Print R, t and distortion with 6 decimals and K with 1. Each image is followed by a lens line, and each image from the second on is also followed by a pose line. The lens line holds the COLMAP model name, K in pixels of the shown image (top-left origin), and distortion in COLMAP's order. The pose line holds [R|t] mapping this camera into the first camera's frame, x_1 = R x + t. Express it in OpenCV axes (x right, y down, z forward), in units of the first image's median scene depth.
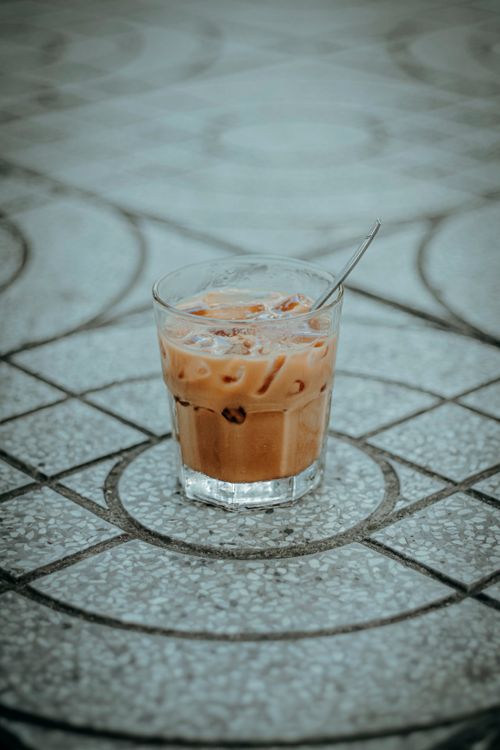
lens RADIAL K [[1833.5, 0, 250.0], [0, 1833.5, 375.0], [0, 0, 1]] dist [-0.100729, 0.045572]
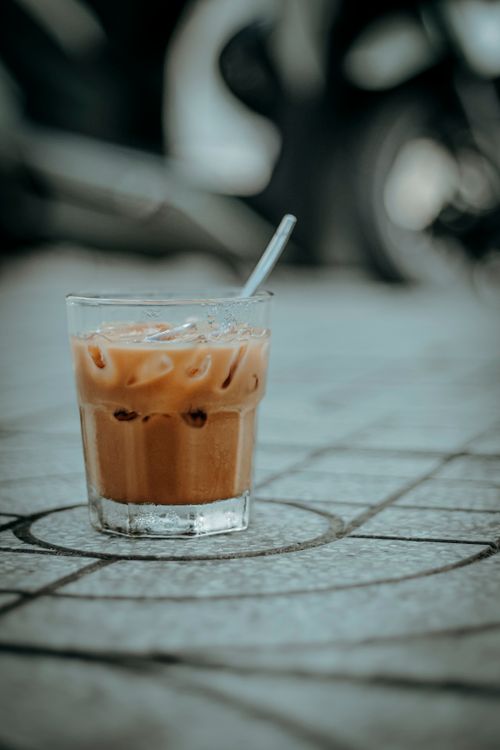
lens RADIAL K [[1833.5, 0, 250.0], [0, 1833.5, 375.0], [0, 0, 1]] dist [-0.100729, 0.045572]
pose [[0.871741, -0.035773, 0.488659, -0.428198], [0.190329, 0.943733, -0.270450, 0.253073], [-0.451489, 0.328768, 0.829500, 0.235414]]
